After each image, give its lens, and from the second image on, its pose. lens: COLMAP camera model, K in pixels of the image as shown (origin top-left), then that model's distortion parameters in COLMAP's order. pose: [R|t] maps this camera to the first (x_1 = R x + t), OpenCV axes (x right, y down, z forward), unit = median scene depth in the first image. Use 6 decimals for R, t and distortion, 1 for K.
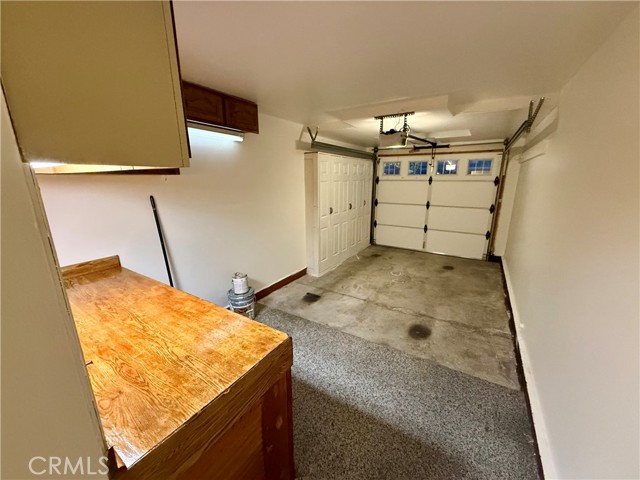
lens RADIAL K [[255.9, 0, 319.3], [0, 255.9, 239.4], [0, 0, 1]] dist [-0.000197, -0.000206]
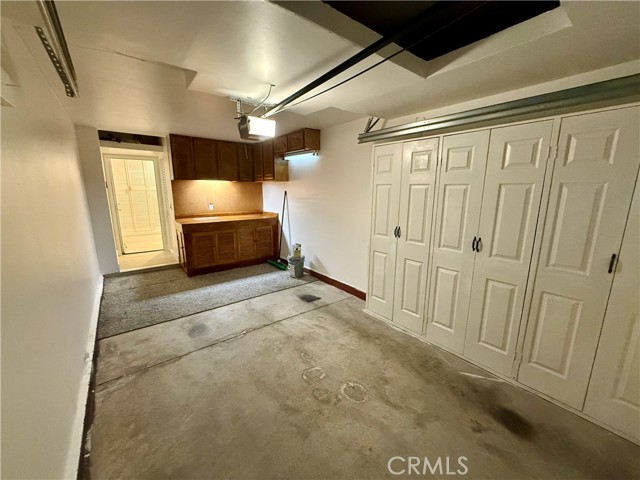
lens RADIAL K [[255.9, 0, 319.6], [0, 255.9, 240.6], [0, 0, 1]] dist [-0.000197, -0.000206]
pose [[-0.335556, 0.185347, -0.923606, 0.850457], [-0.229086, 0.934964, 0.270855, -0.269961], [0.913741, 0.302473, -0.271272, 1.241948]]
